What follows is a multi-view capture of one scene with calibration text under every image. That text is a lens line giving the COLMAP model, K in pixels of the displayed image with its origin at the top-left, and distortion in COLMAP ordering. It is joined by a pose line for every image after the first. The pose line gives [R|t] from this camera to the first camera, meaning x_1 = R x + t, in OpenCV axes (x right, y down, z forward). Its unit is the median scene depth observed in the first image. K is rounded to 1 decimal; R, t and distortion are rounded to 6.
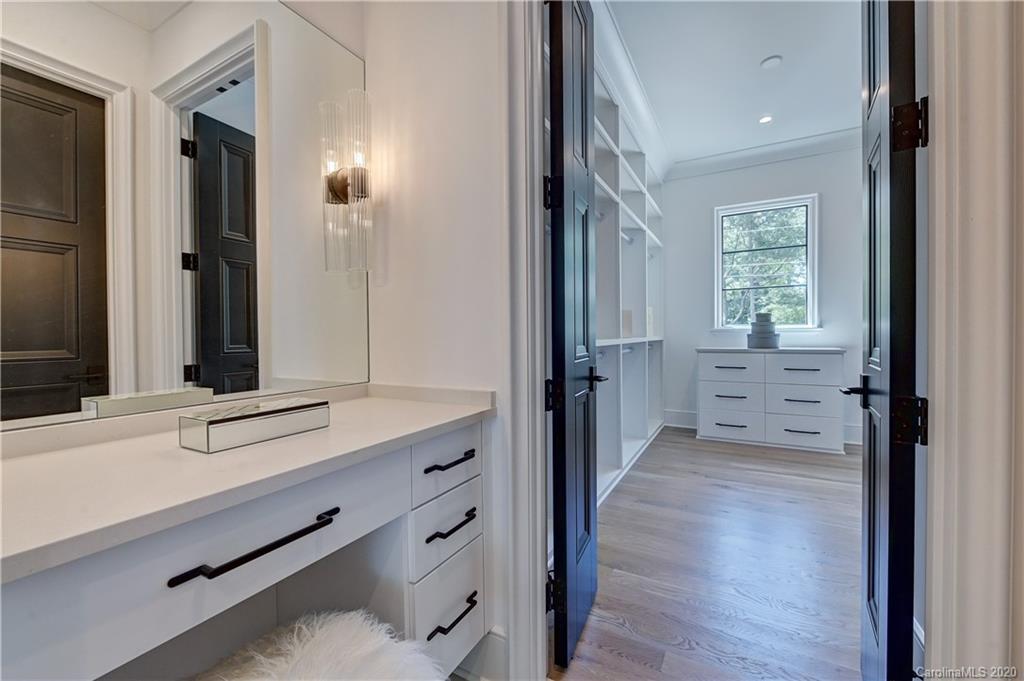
lens RADIAL K [[418.6, 0, 513.0], [0, 418.6, 340.4], [0, 0, 1]] dist [0.000869, -0.000017]
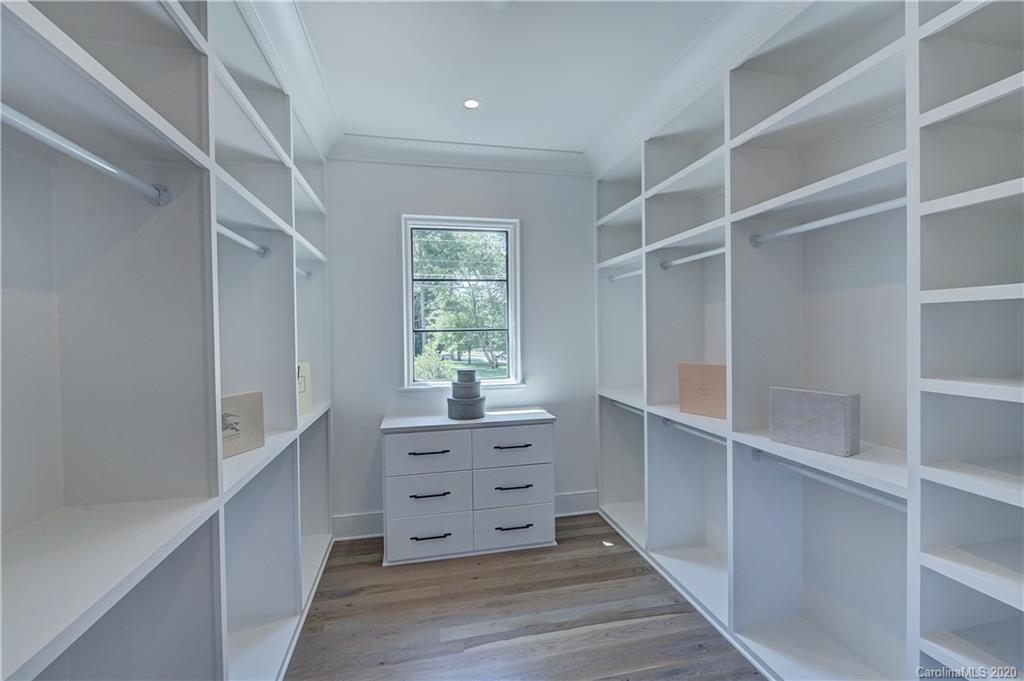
lens RADIAL K [[457.6, 0, 519.2], [0, 457.6, 341.1], [0, 0, 1]] dist [-0.003635, -0.000361]
pose [[0.747069, -0.009640, 0.664677, 0.139945], [0.015831, 0.999869, -0.003291, -0.117897], [-0.664558, 0.012981, 0.747124, 0.355830]]
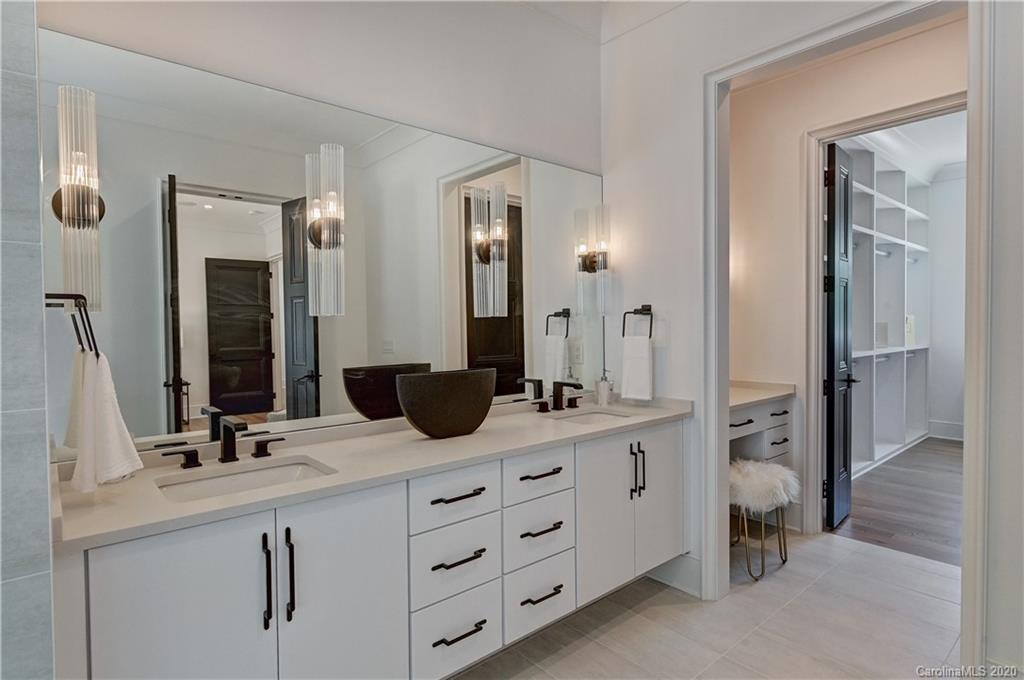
lens RADIAL K [[540.6, 0, 522.8], [0, 540.6, 323.1], [0, 0, 1]] dist [-0.002540, -0.000369]
pose [[0.941940, 0.013241, -0.335521, -0.128668], [-0.016730, 0.999832, -0.007511, -0.040872], [0.335365, 0.012688, 0.942003, -0.594045]]
